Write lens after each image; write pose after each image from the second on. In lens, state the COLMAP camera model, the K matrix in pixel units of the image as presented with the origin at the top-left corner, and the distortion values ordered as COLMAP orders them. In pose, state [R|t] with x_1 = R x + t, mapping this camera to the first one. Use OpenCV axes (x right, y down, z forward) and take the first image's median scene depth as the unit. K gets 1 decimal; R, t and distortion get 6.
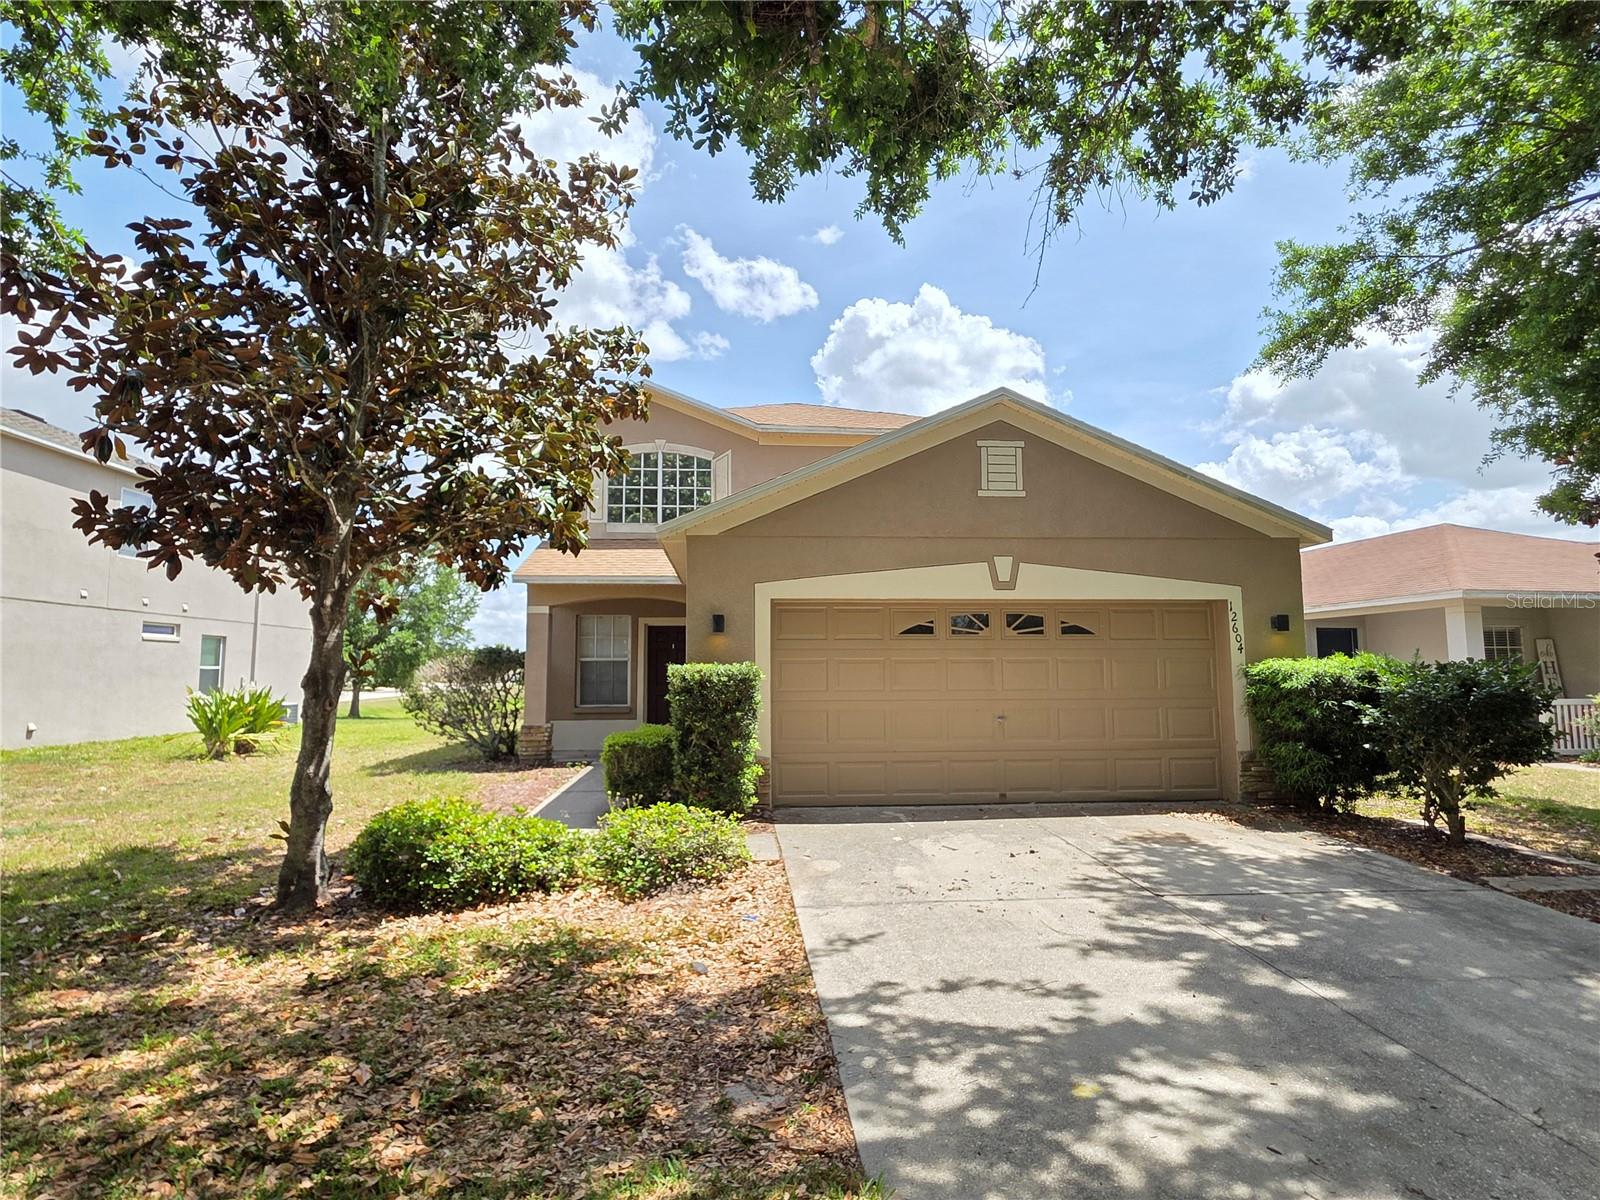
lens RADIAL K [[864.2, 0, 799.7], [0, 864.2, 593.7], [0, 0, 1]] dist [-0.002284, 0.002757]
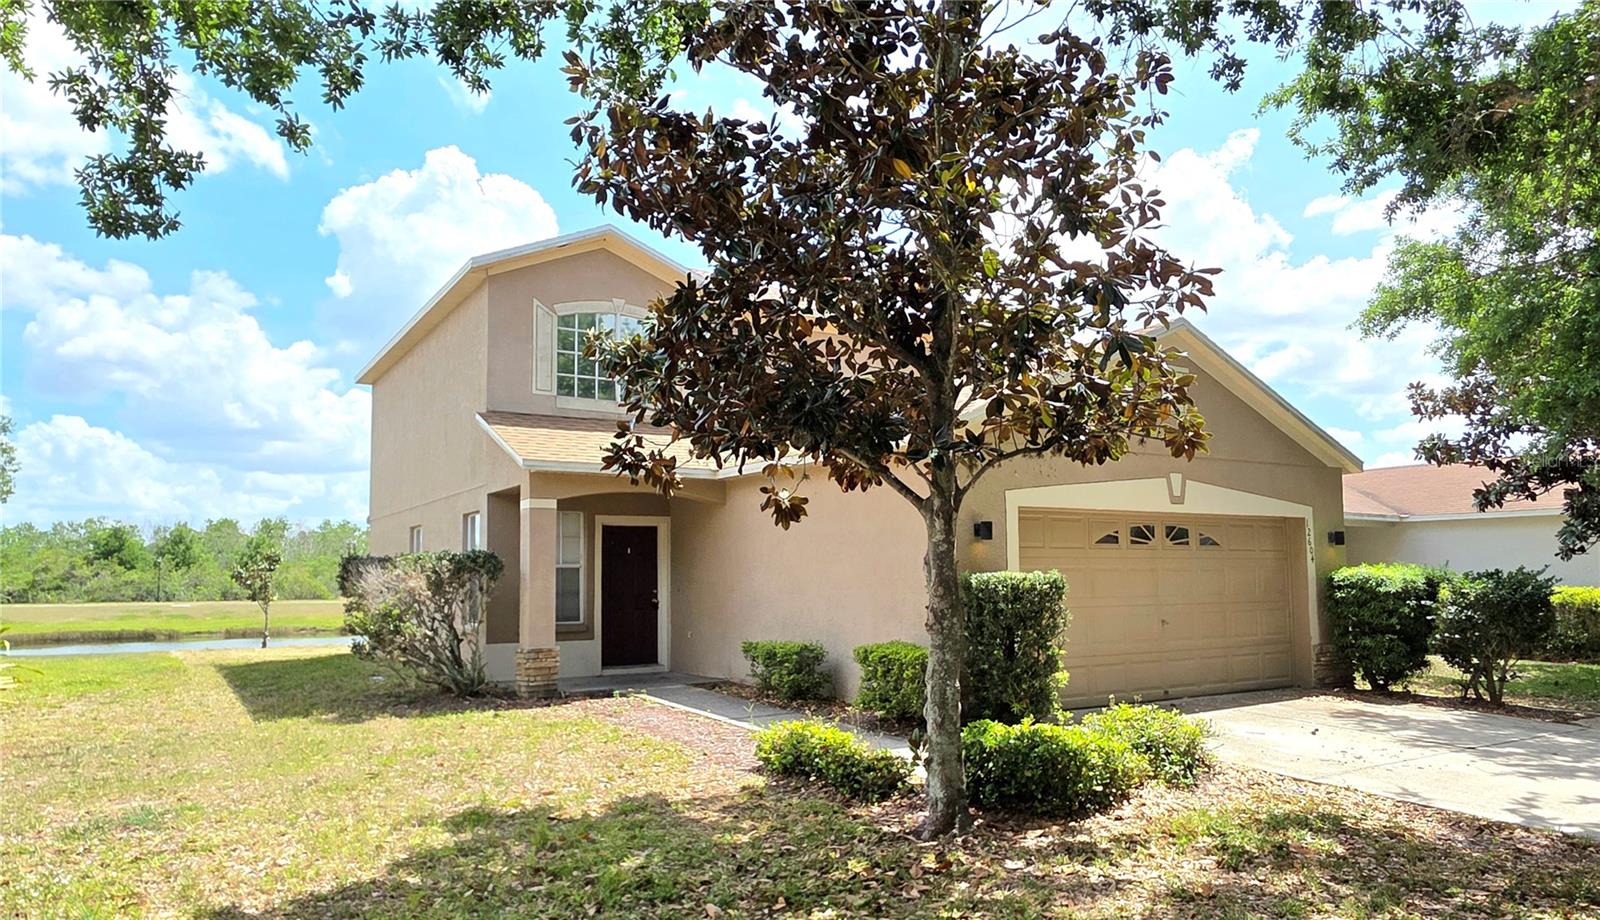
lens RADIAL K [[1056.9, 0, 820.2], [0, 1056.9, 494.1], [0, 0, 1]] dist [0.009271, 0.005670]
pose [[0.884215, 0.033846, 0.465853, -1.011041], [-0.038171, 0.999271, -0.000149, 0.000499], [-0.465519, -0.017650, 0.884862, 0.034876]]
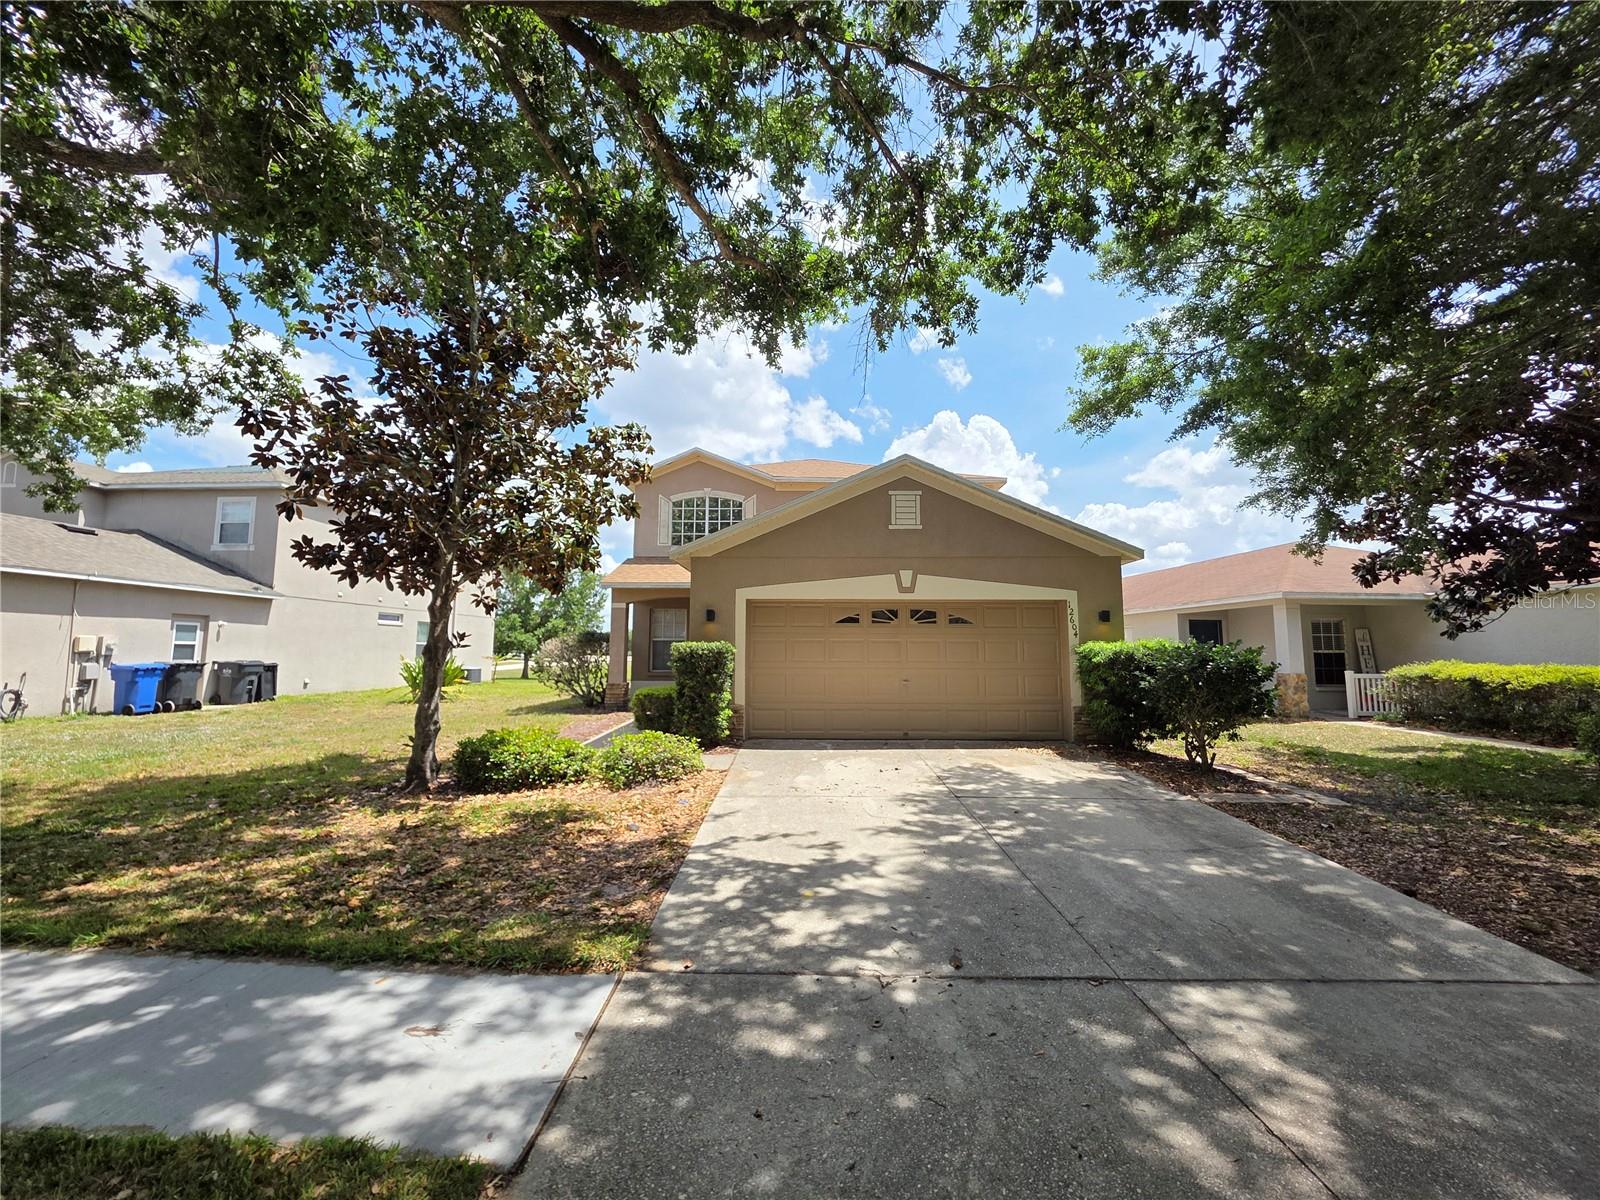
lens RADIAL K [[637.5, 0, 802.5], [0, 637.5, 591.7], [0, 0, 1]] dist [-0.000117, -0.000741]
pose [[0.996056, 0.000002, -0.088726, 0.203110], [-0.000087, 1.000000, -0.000952, -0.007398], [0.088726, 0.000956, 0.996056, -0.111867]]
